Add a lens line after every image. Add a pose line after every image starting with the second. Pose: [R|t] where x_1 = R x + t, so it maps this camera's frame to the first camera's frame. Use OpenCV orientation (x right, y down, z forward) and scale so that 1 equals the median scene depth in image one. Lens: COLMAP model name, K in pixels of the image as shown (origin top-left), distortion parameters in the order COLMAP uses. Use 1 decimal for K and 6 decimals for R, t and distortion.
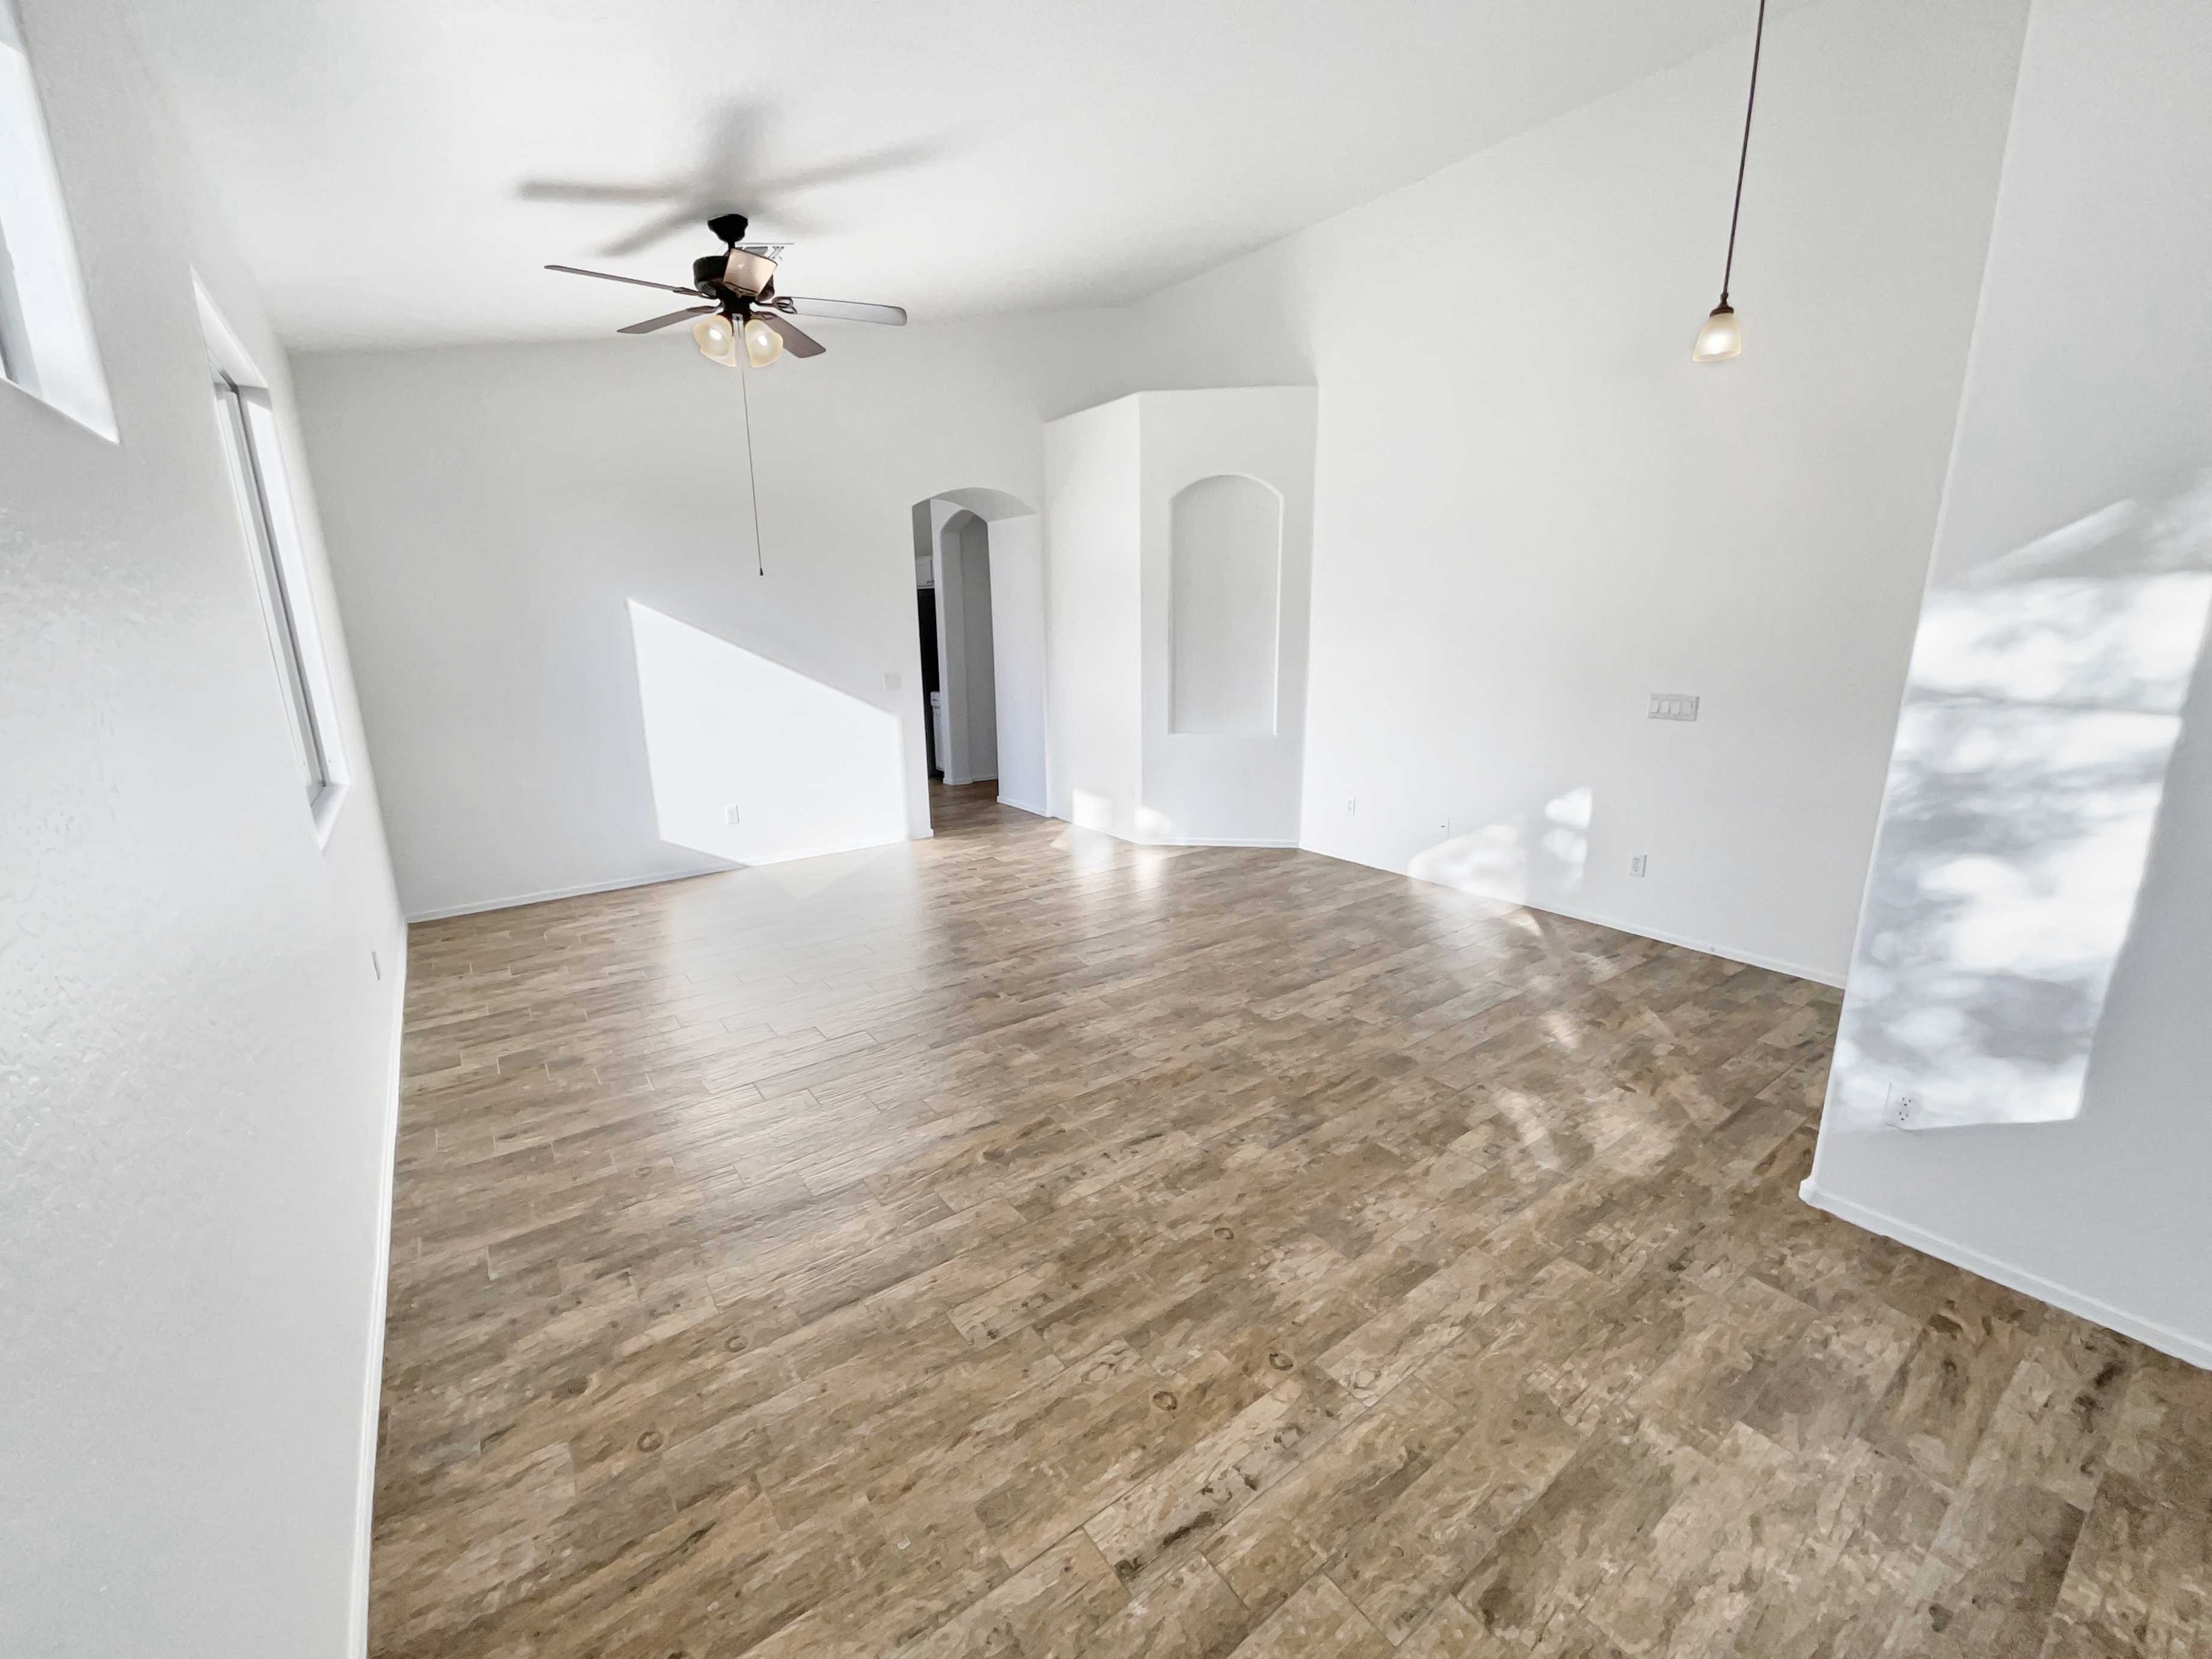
lens RADIAL K [[905.5, 0, 1101.7], [0, 905.5, 823.5], [0, 0, 1]] dist [-0.012660, 0.009854]
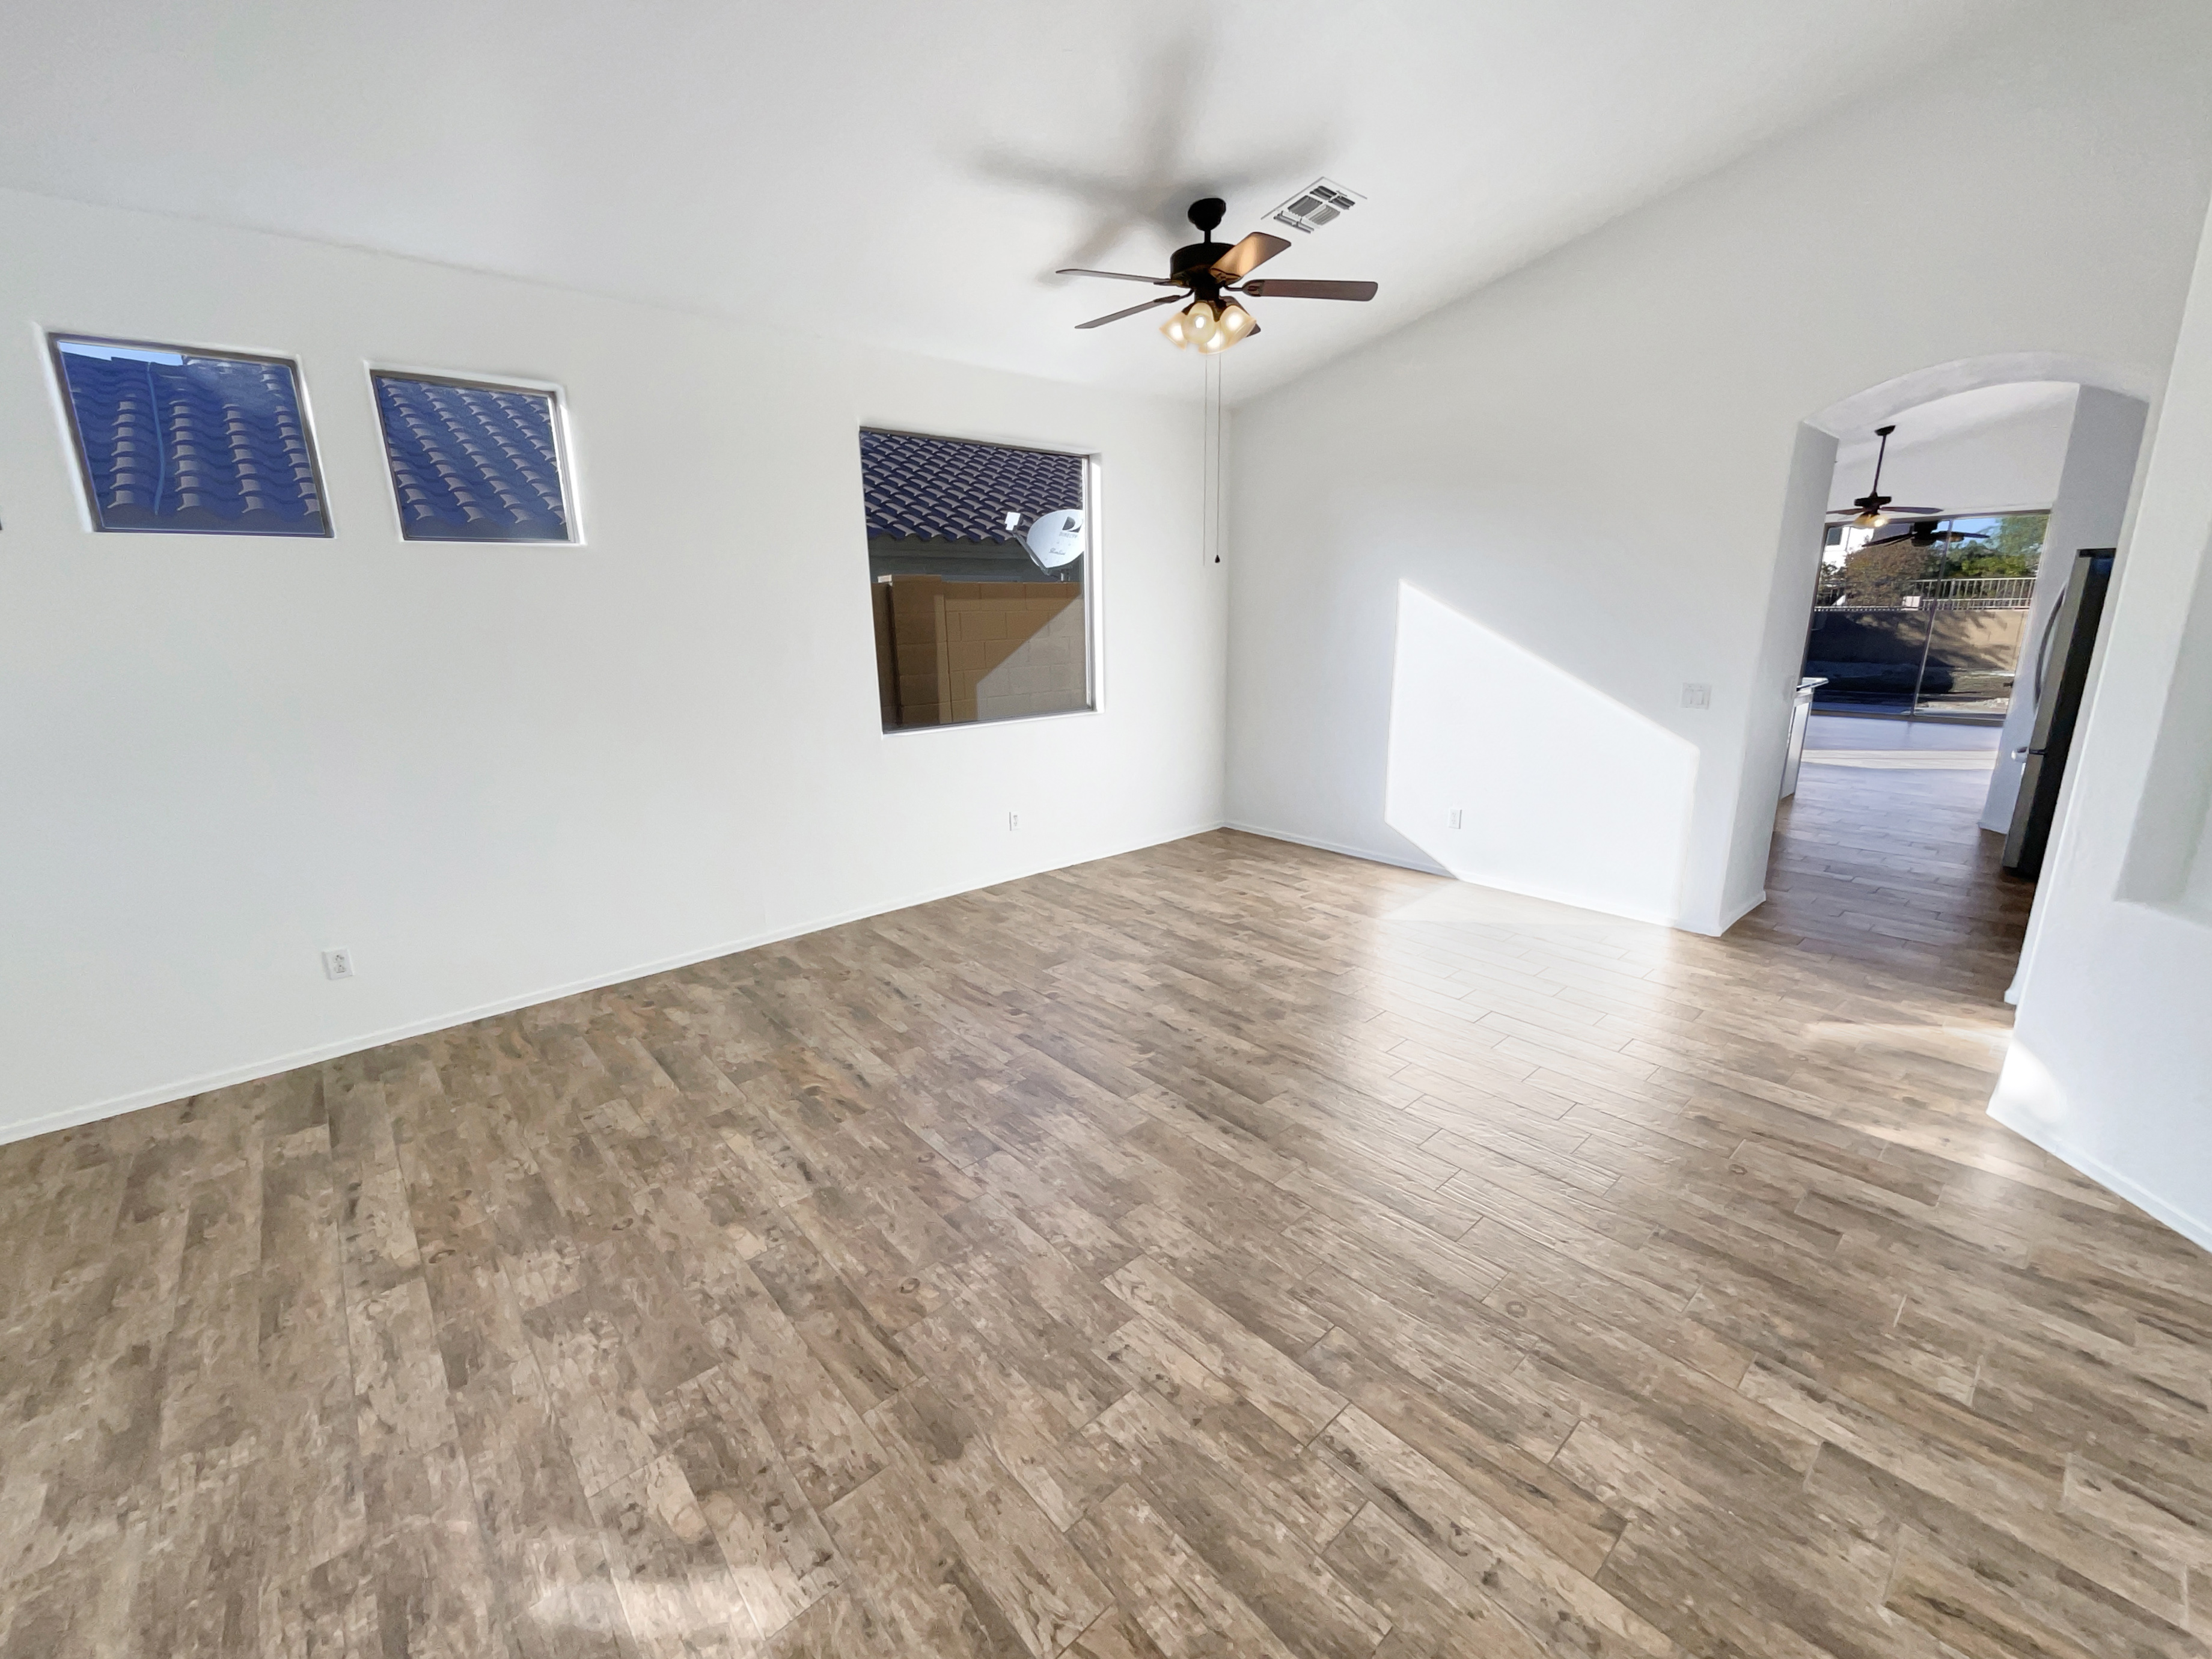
lens RADIAL K [[905.5, 0, 1101.7], [0, 905.5, 823.5], [0, 0, 1]] dist [-0.012660, 0.009854]
pose [[0.104616, 0.249710, -0.962653, 0.852497], [-0.215951, 0.950572, 0.223108, -0.259709], [0.970784, 0.184545, 0.153370, 1.032543]]
